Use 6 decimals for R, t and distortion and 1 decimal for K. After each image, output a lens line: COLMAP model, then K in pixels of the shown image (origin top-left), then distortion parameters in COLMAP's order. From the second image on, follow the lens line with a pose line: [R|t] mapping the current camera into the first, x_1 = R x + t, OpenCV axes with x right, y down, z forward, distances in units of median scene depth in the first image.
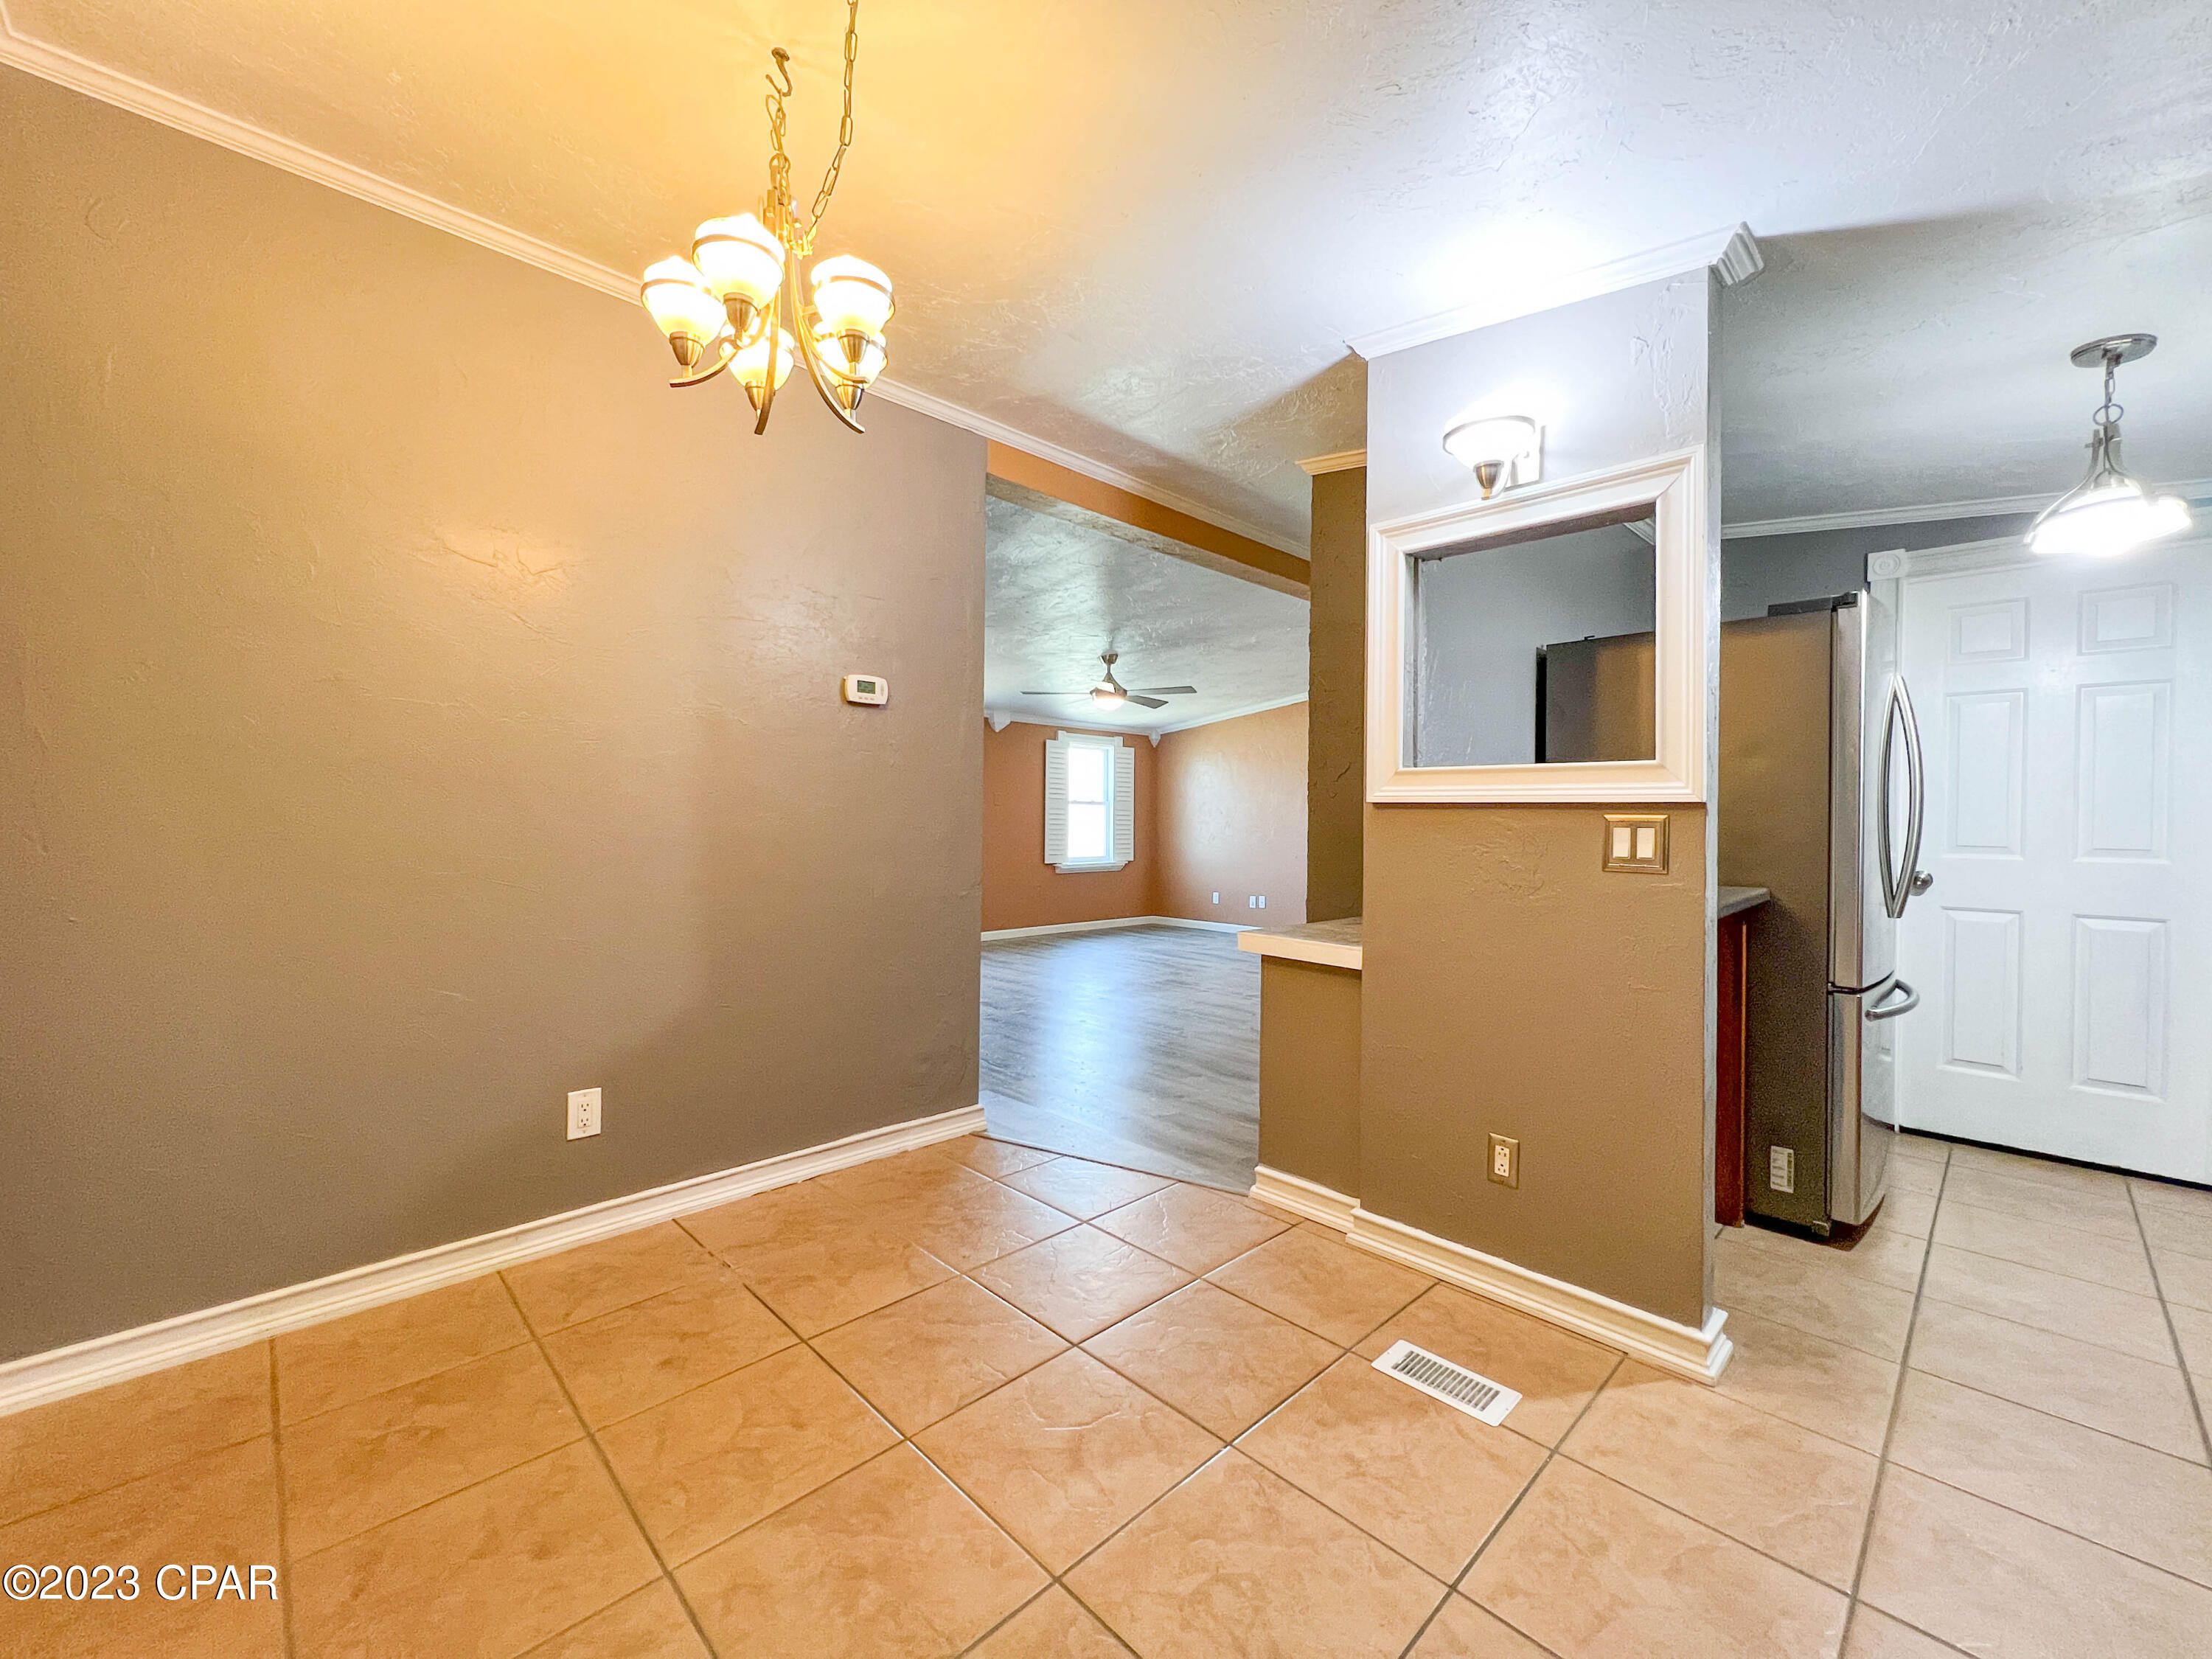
lens RADIAL K [[888.5, 0, 1101.4], [0, 888.5, 825.1], [0, 0, 1]] dist [-0.004248, 0.001184]
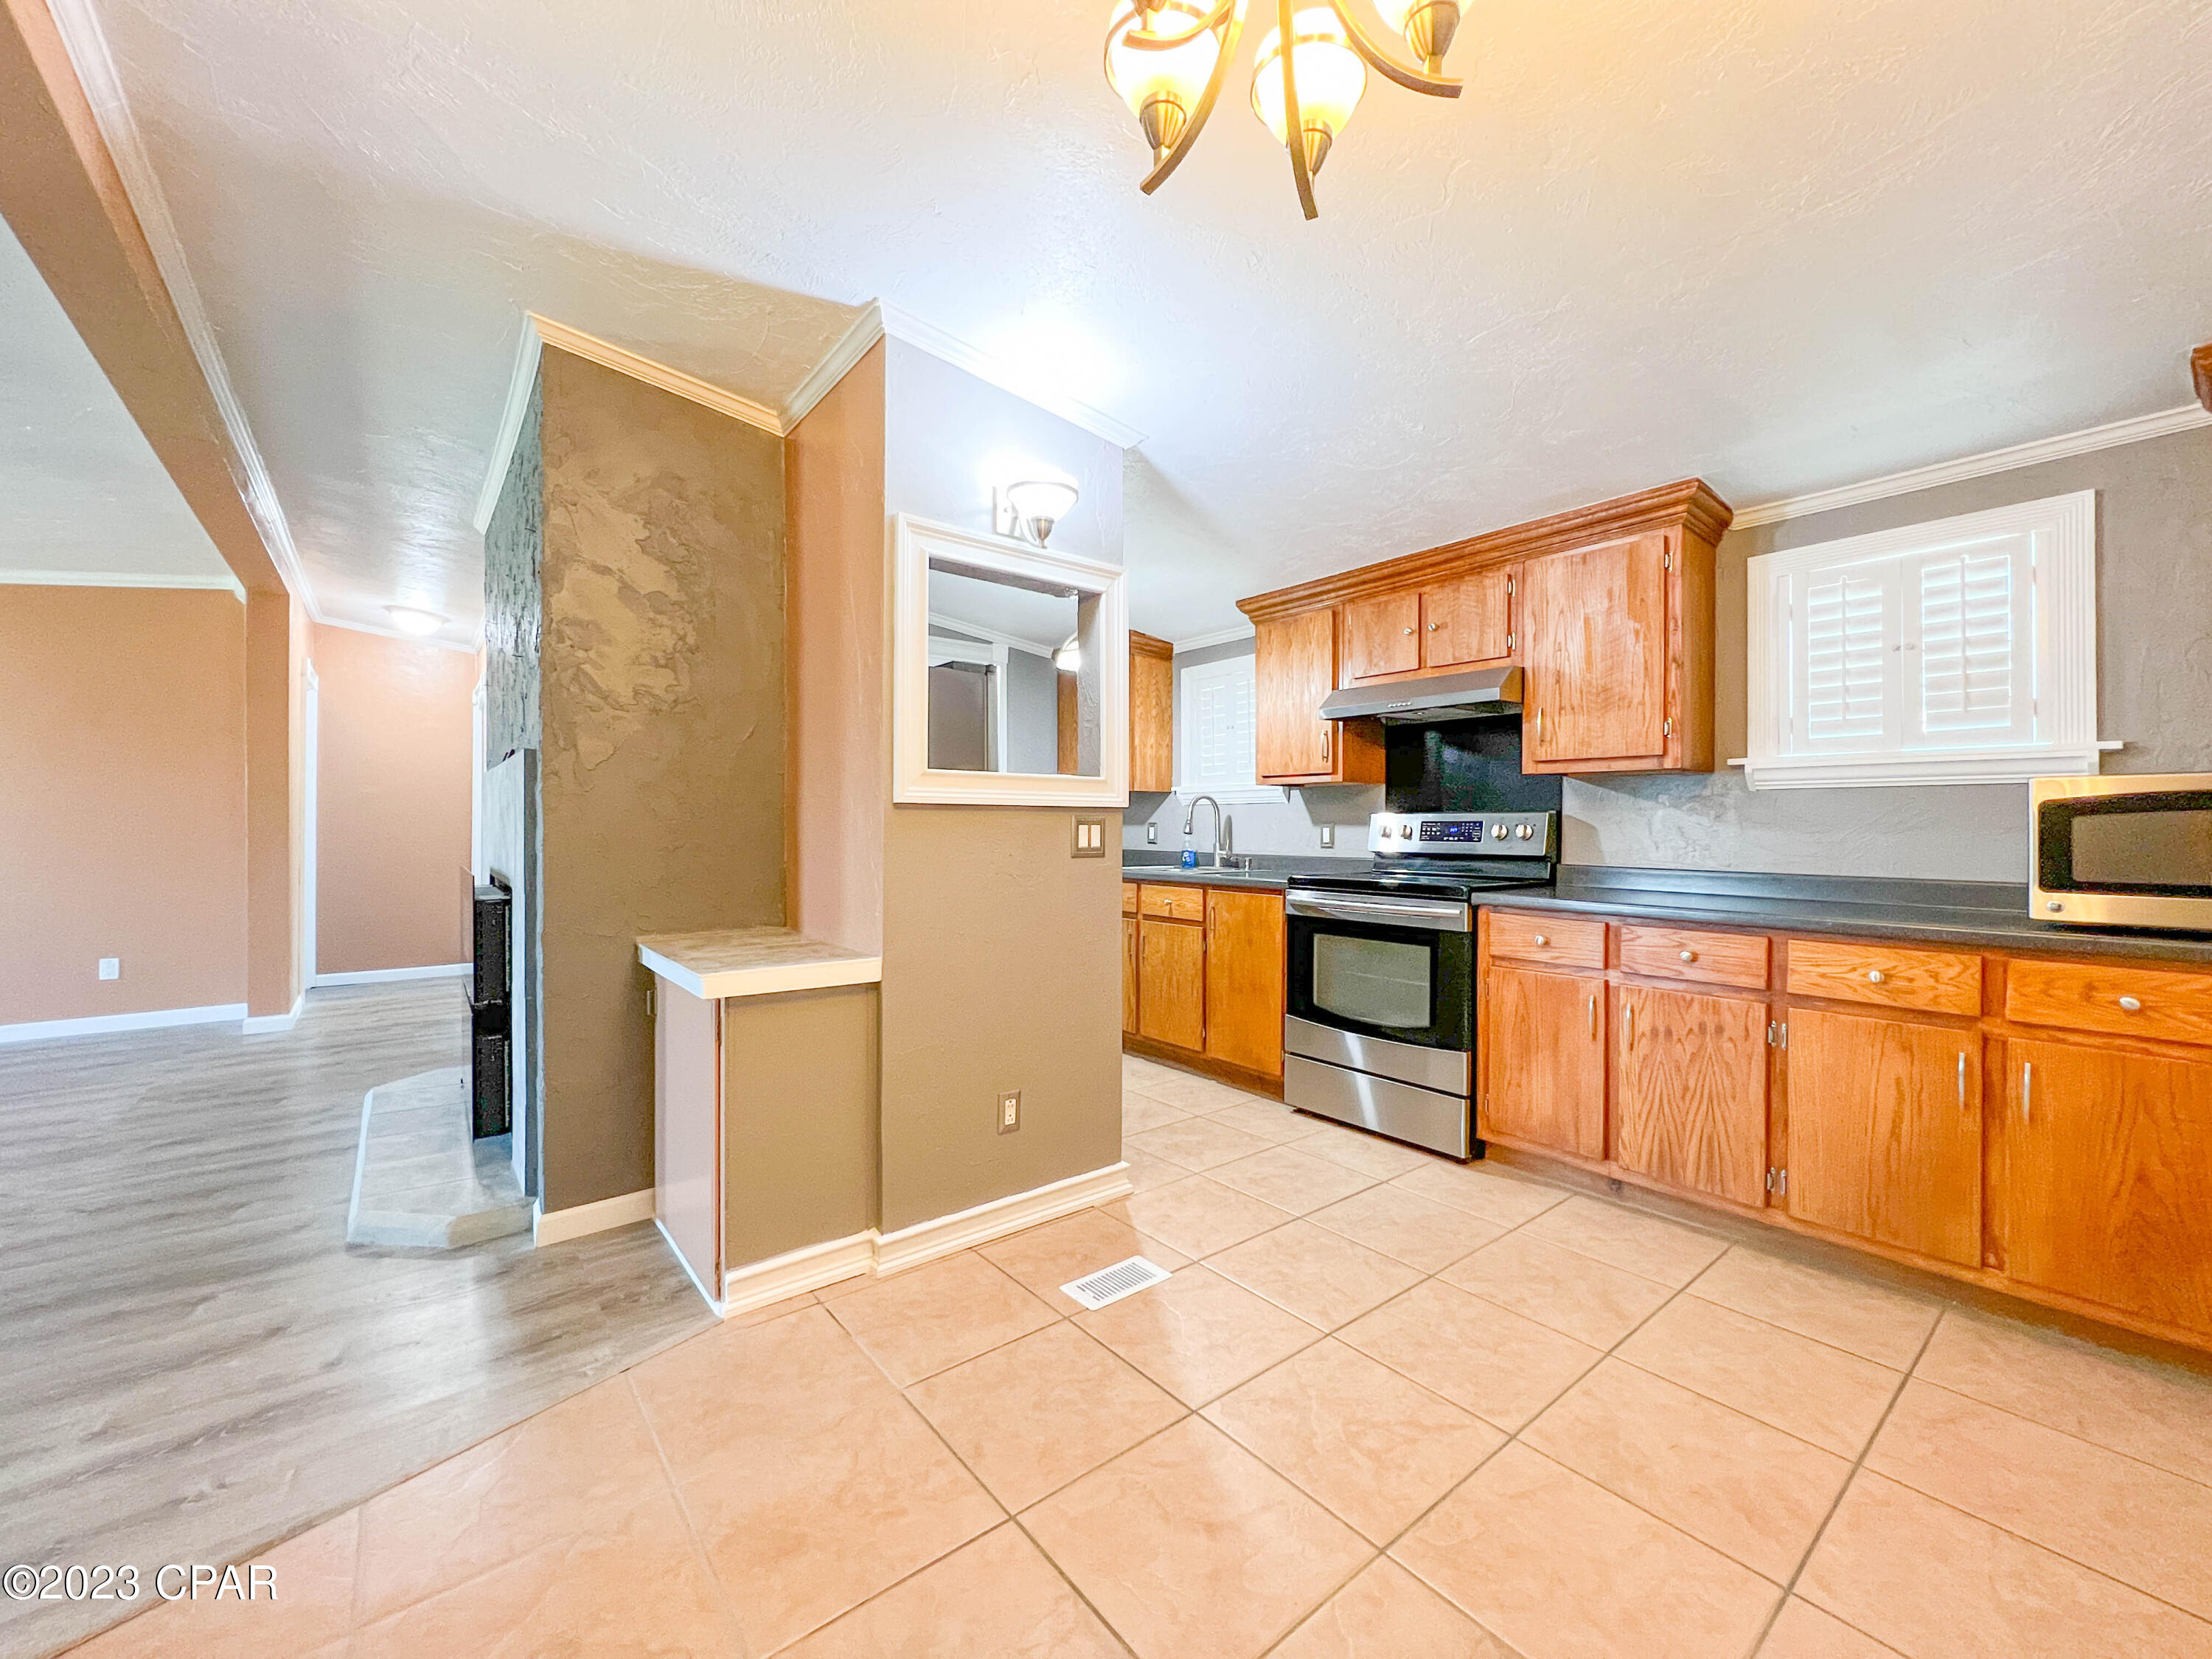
lens RADIAL K [[887.2, 0, 1103.1], [0, 887.2, 824.4], [0, 0, 1]] dist [-0.002020, 0.000926]
pose [[0.095517, -0.011734, 0.995359, -0.648536], [0.008483, 0.999904, 0.010974, -0.011157], [-0.995392, 0.007395, 0.095608, 0.712264]]
